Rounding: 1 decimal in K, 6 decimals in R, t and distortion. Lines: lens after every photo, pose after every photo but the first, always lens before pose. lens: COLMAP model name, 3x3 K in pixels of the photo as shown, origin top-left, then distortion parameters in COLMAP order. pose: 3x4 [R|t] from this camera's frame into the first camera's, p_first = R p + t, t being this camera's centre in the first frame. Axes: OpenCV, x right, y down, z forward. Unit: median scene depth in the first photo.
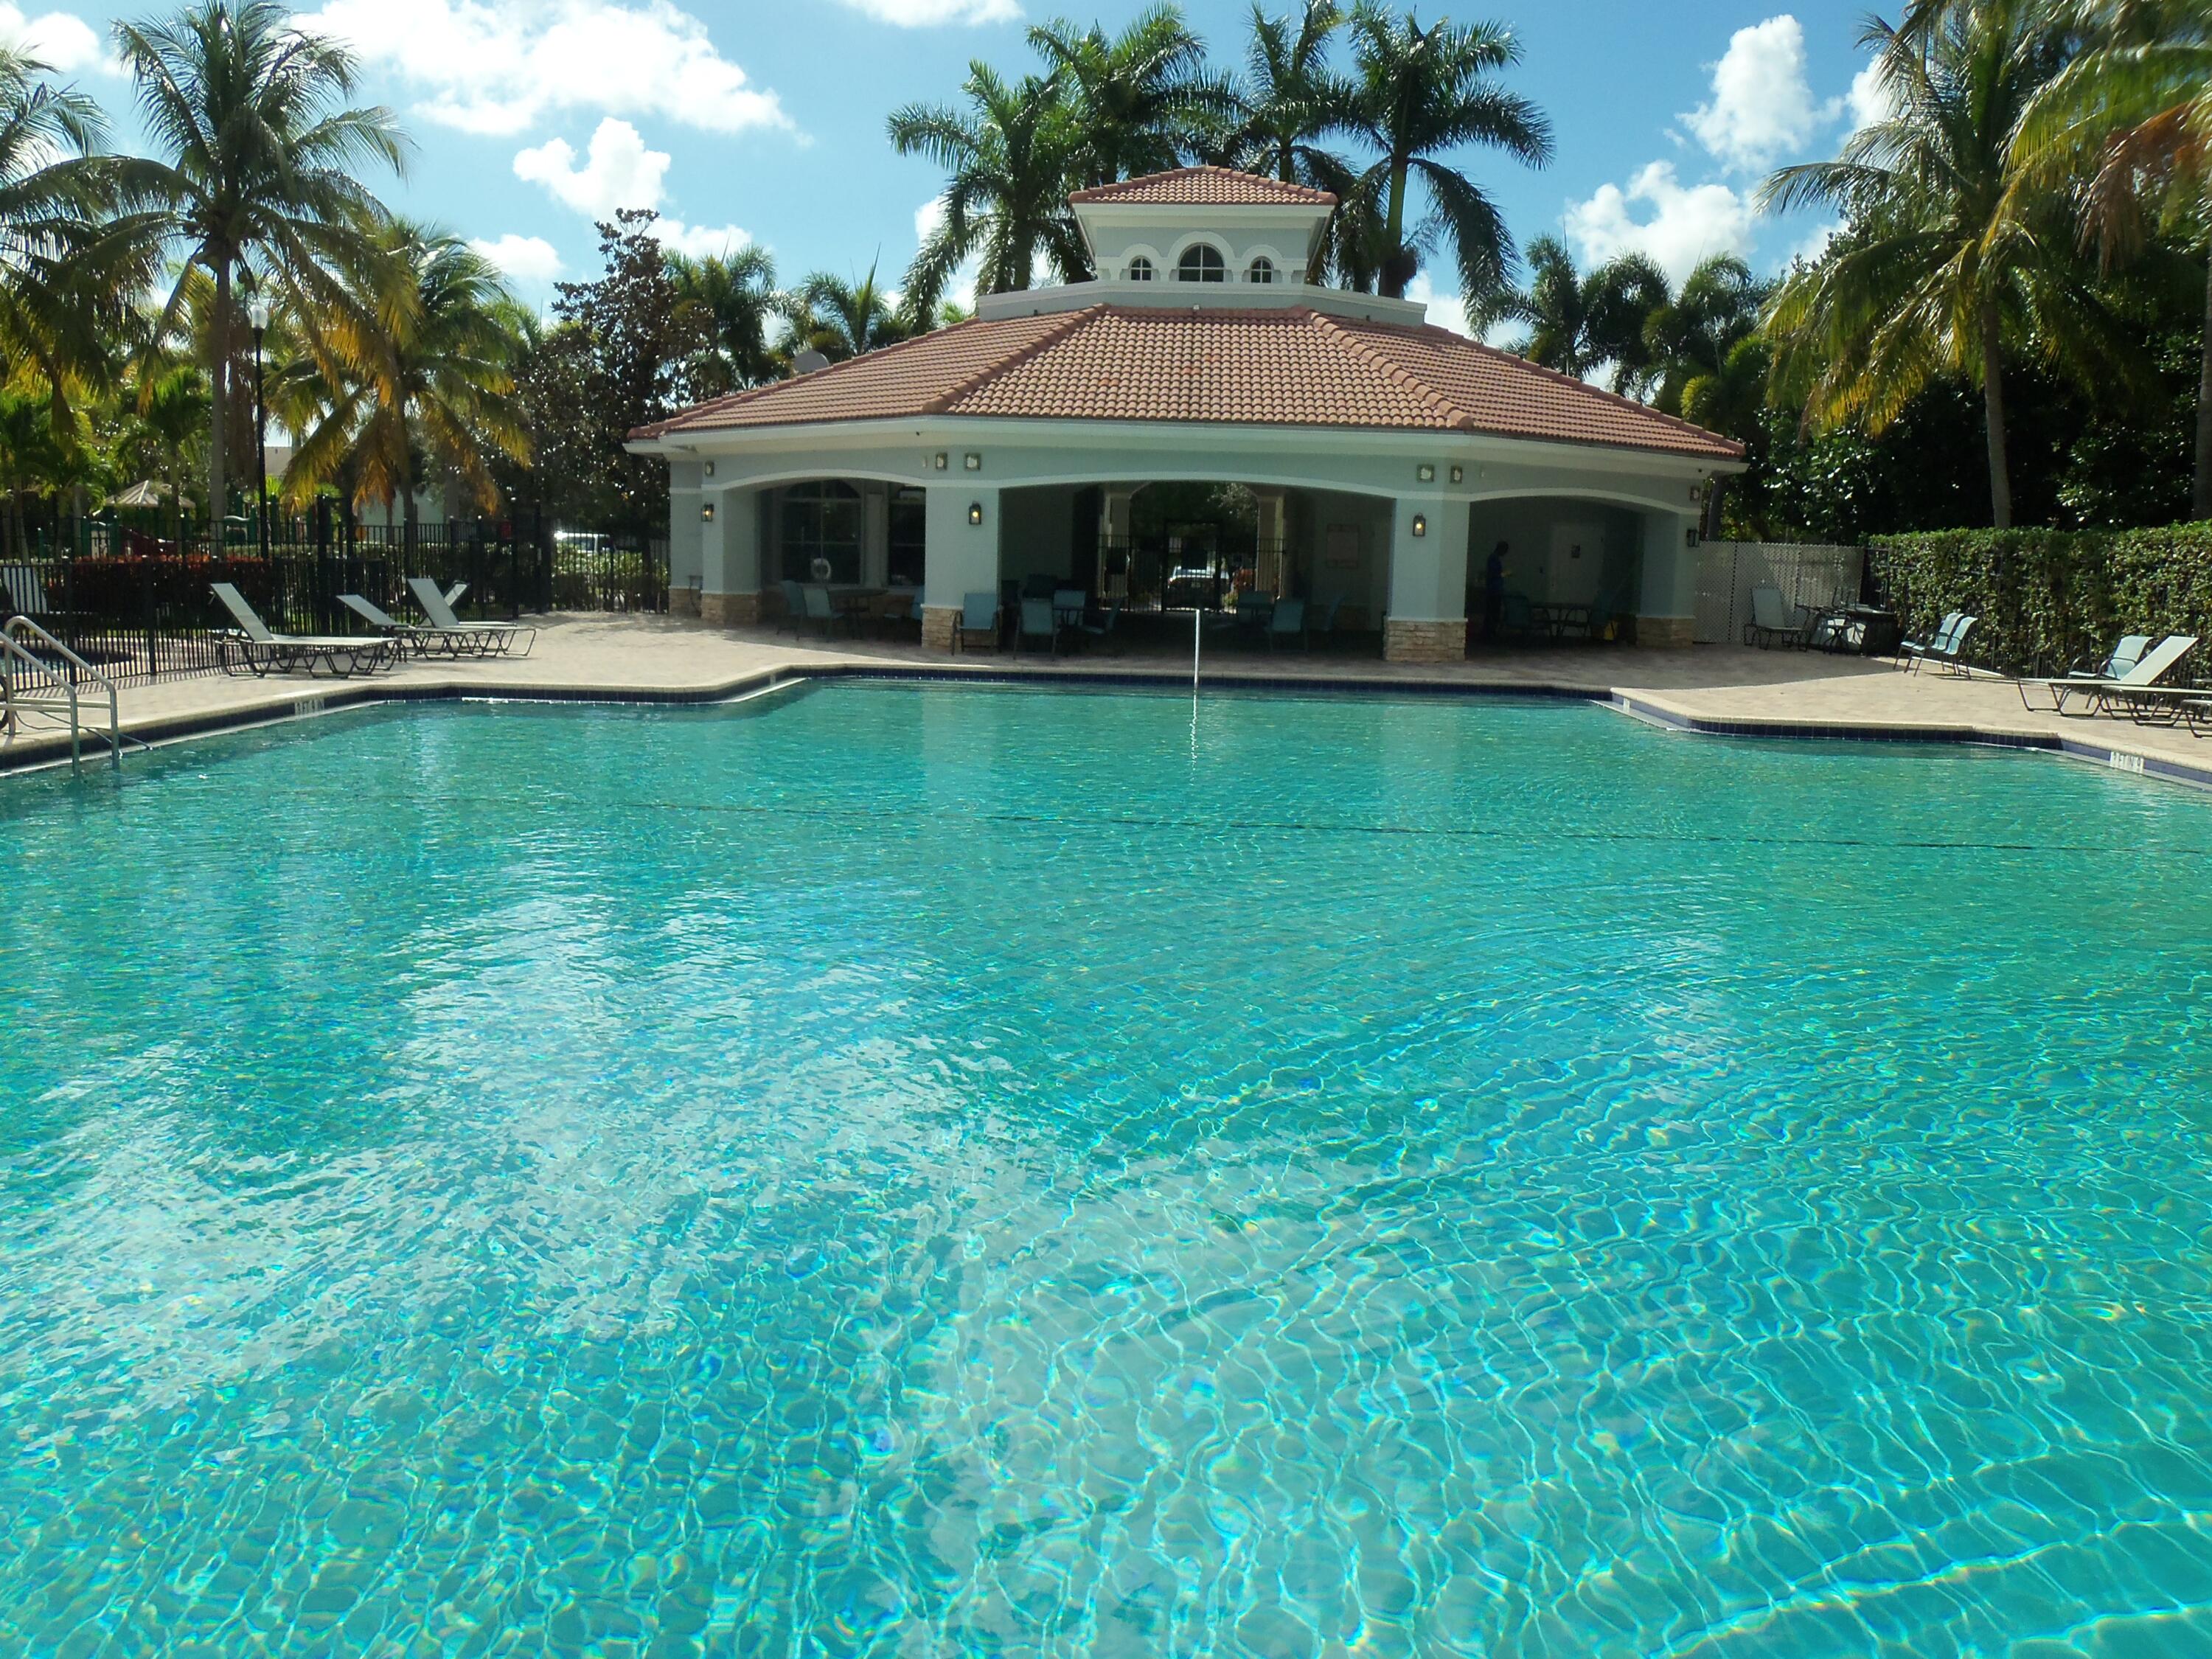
lens RADIAL K [[1880.0, 0, 1105.3], [0, 1880.0, 890.0], [0, 0, 1]] dist [0.005646, 0.011634]
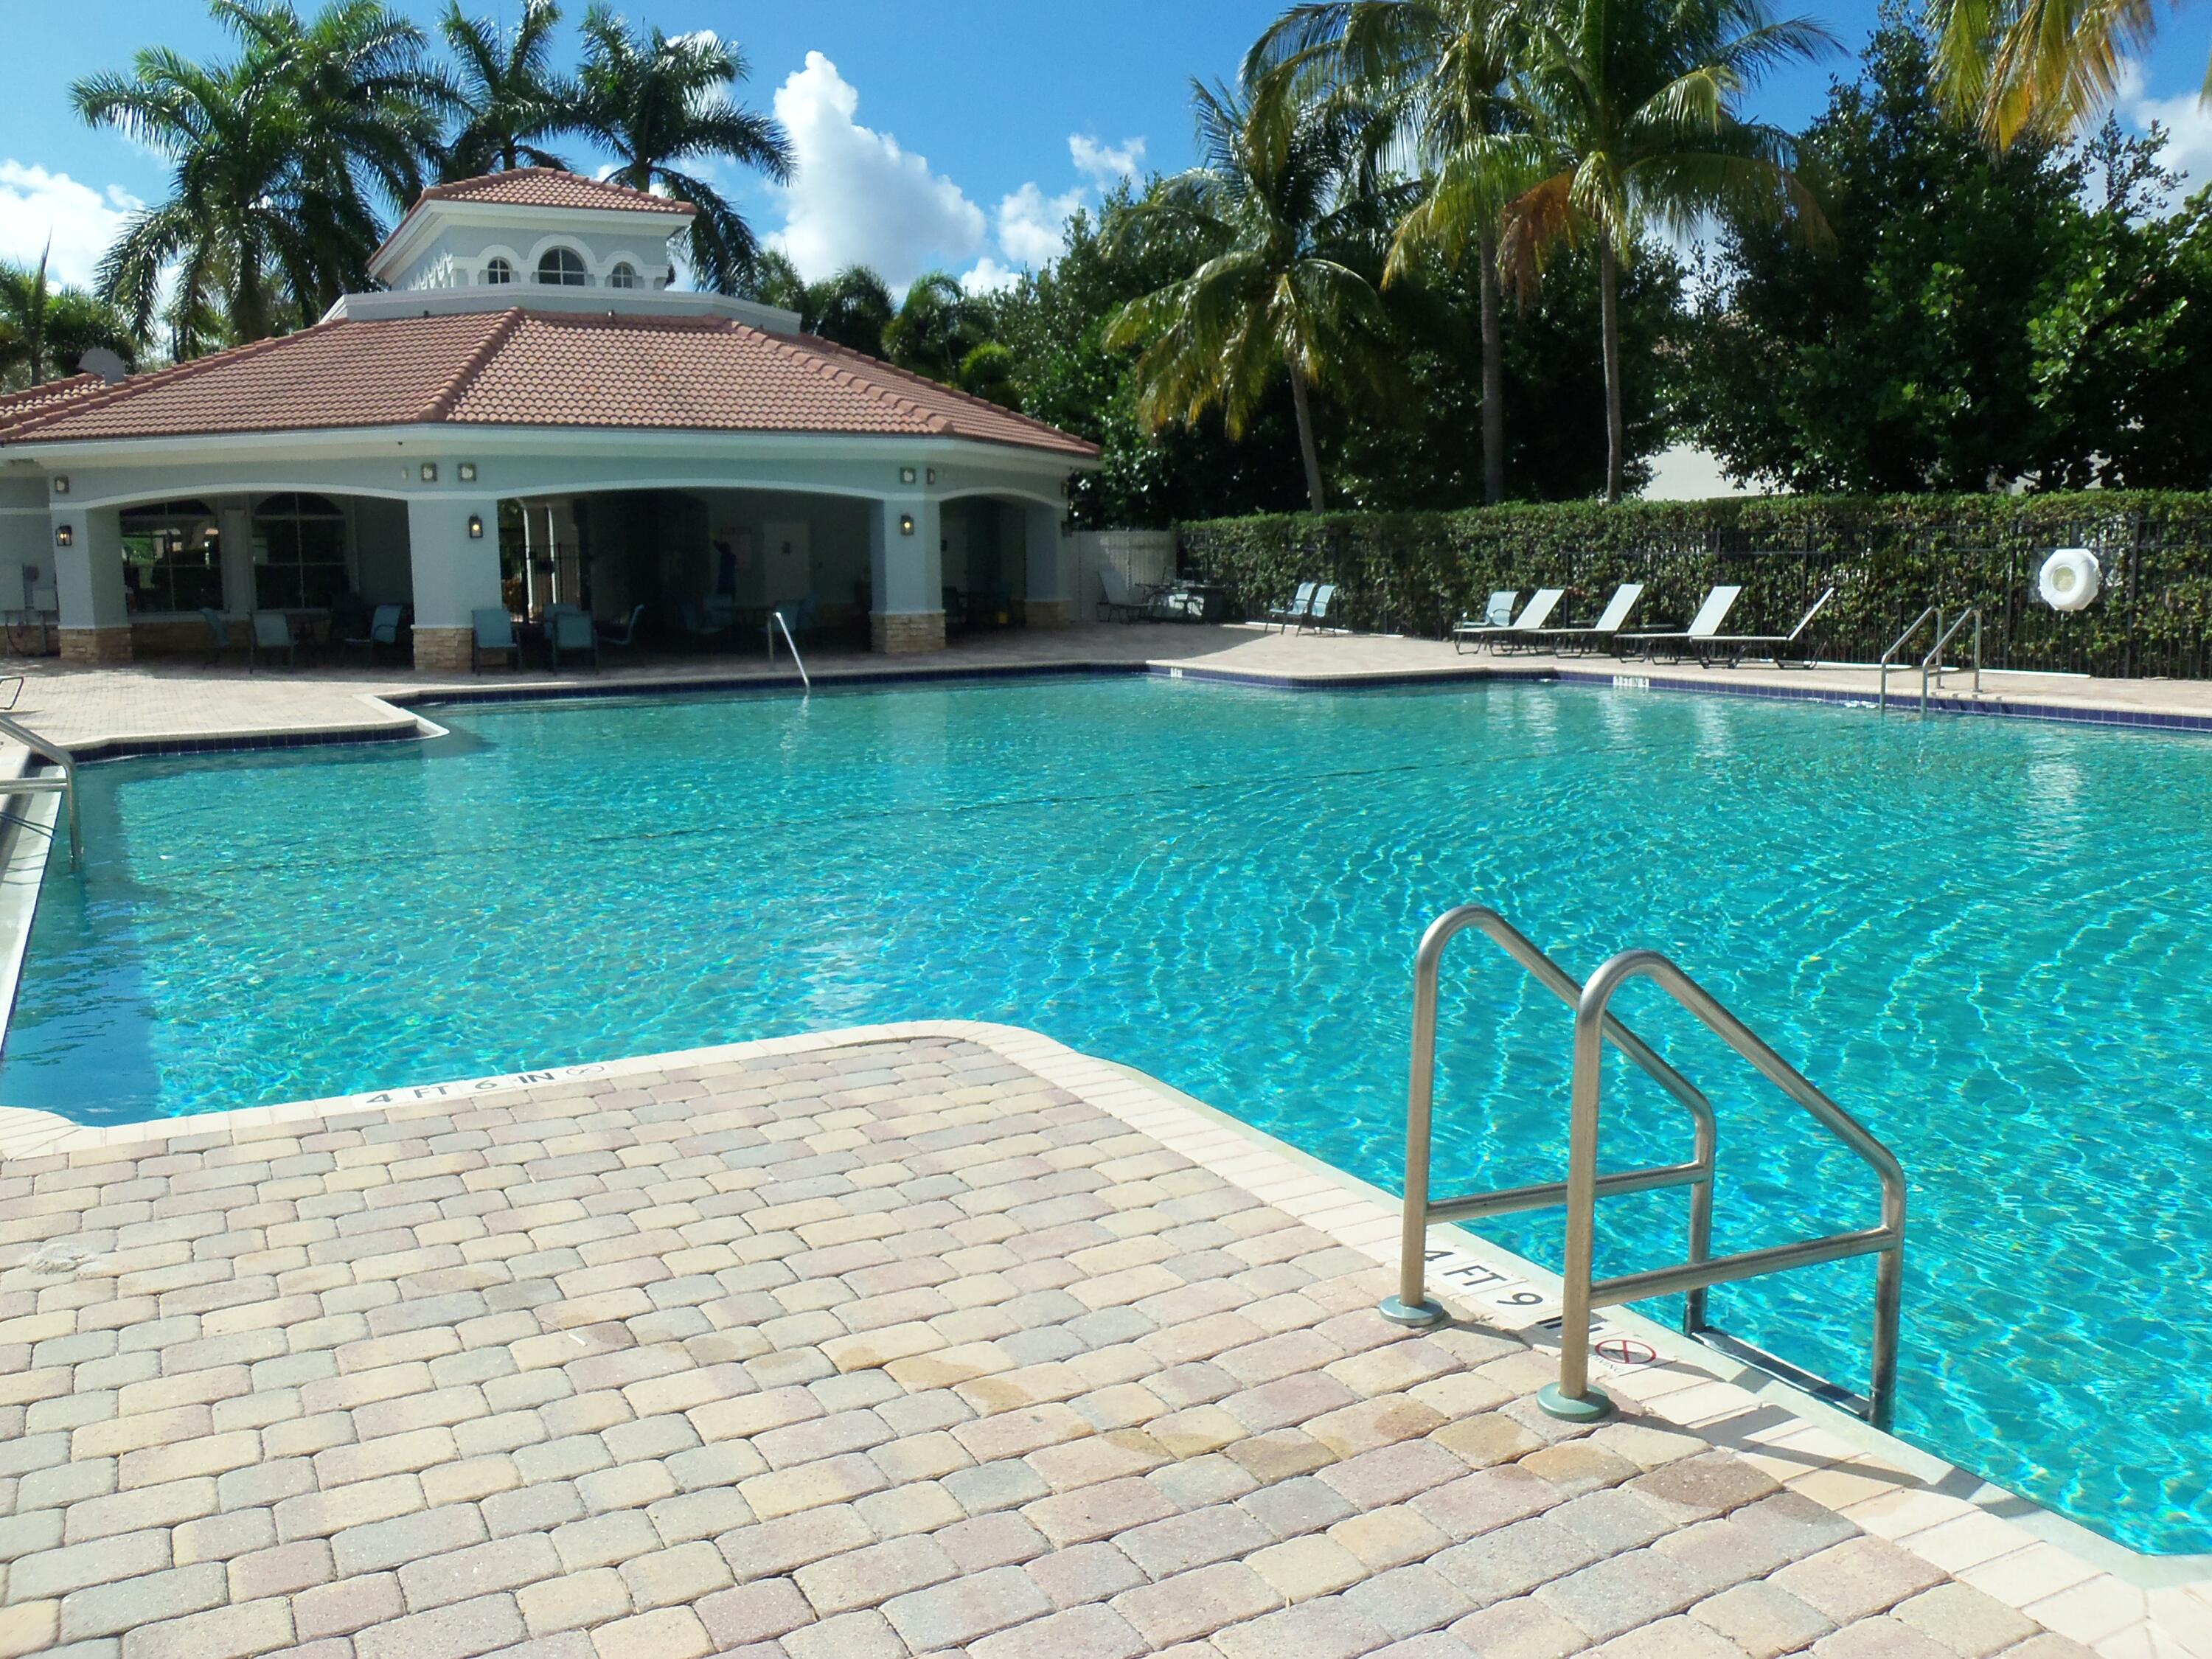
lens RADIAL K [[1869.7, 0, 1106.0], [0, 1869.7, 829.5], [0, 0, 1]] dist [0.047549, -0.059790]
pose [[0.868225, -0.111729, 0.483428, -0.258169], [0.125989, 0.992027, 0.003001, -0.011106], [-0.479909, 0.058301, 0.875379, 0.026391]]
